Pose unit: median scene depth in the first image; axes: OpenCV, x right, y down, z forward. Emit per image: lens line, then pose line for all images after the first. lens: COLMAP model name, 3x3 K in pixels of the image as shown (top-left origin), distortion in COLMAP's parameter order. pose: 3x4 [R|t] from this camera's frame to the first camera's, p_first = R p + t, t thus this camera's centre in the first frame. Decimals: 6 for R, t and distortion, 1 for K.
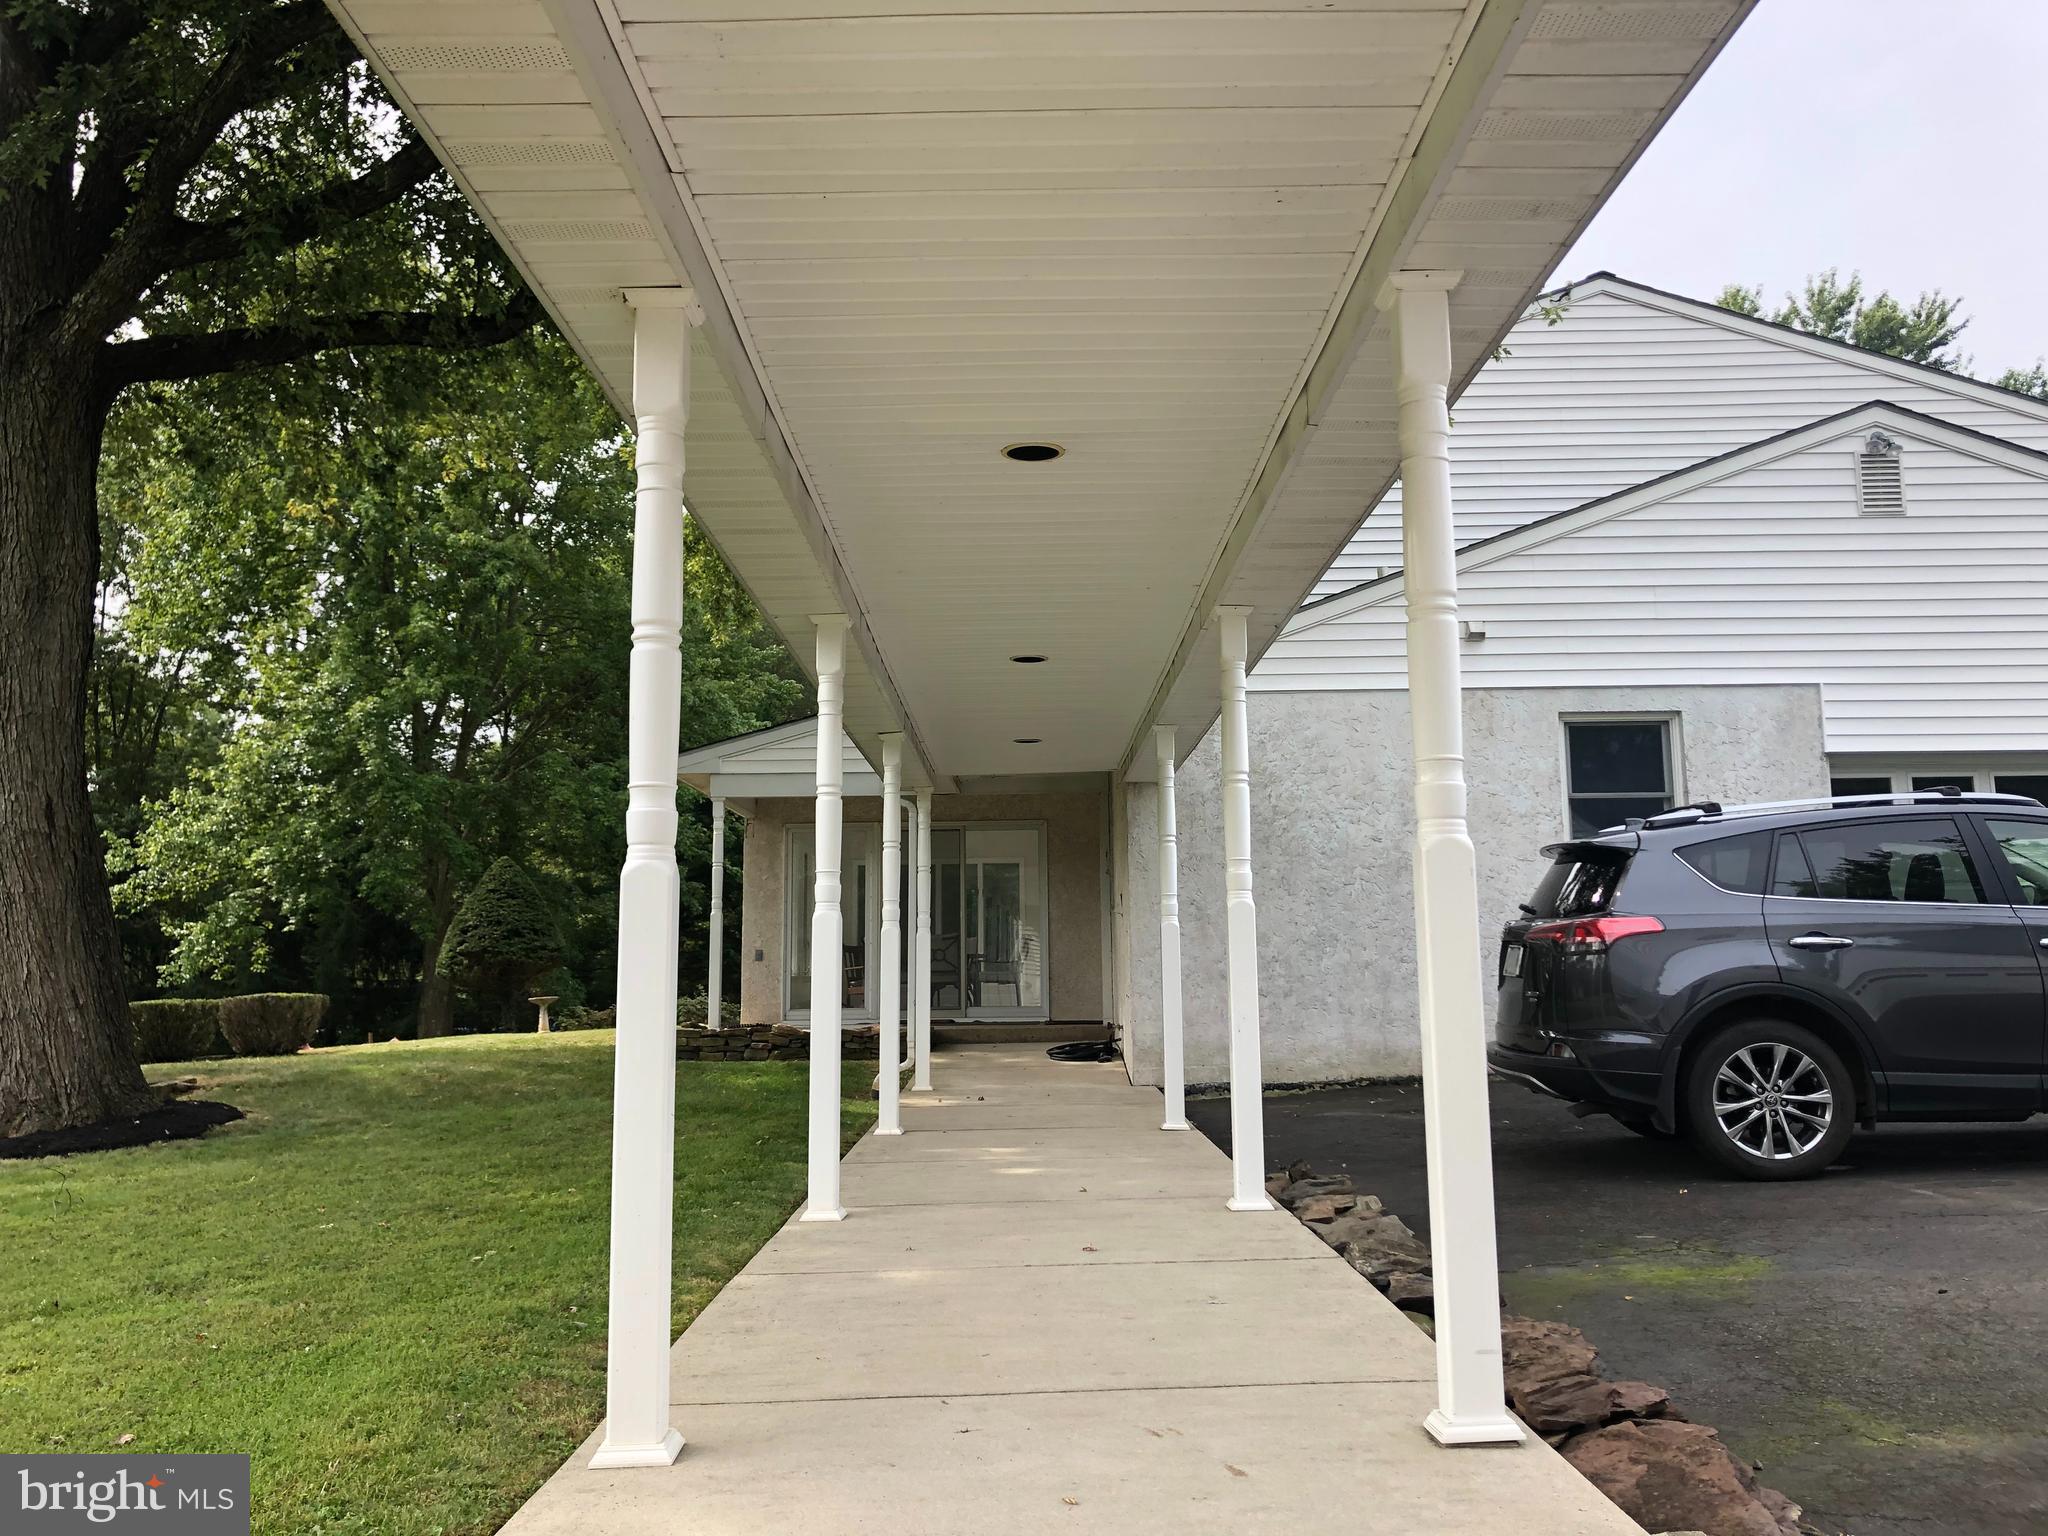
lens RADIAL K [[1666.3, 0, 1017.5], [0, 1666.3, 762.3], [0, 0, 1]] dist [0.050583, -0.066303]
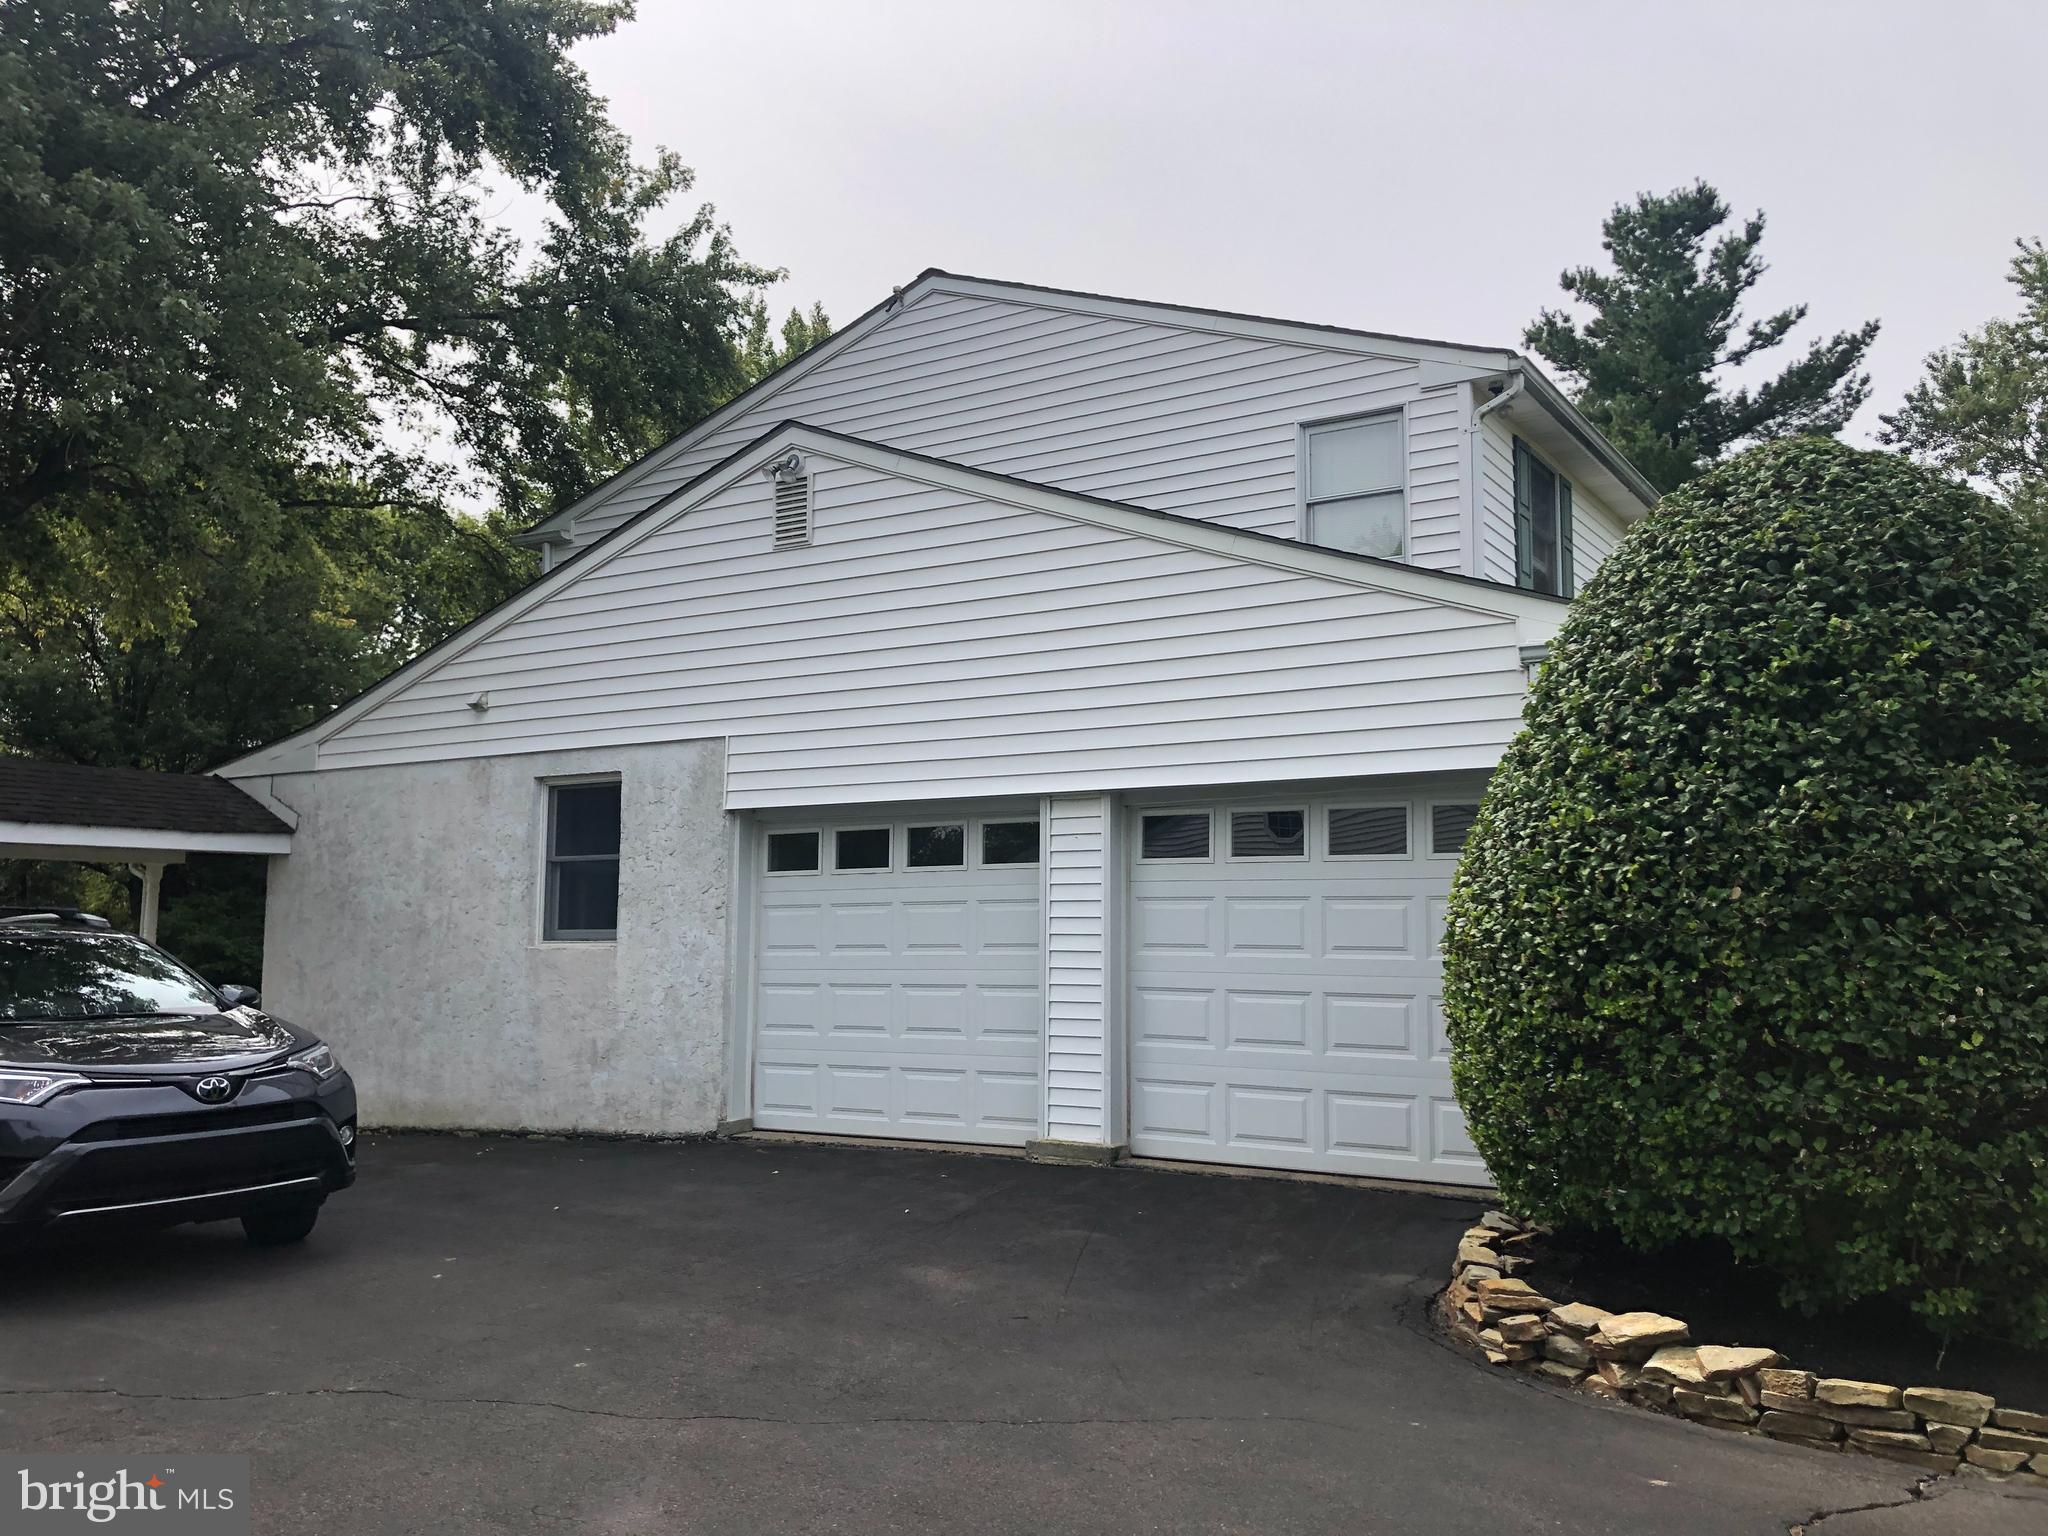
lens RADIAL K [[1666.3, 0, 1025.9], [0, 1666.3, 771.1], [0, 0, 1]] dist [0.050583, -0.066303]
pose [[0.856575, -0.041817, -0.514325, 1.100254], [0.055194, 0.998418, 0.010746, -0.028275], [0.513062, -0.037592, 0.857528, 0.285773]]
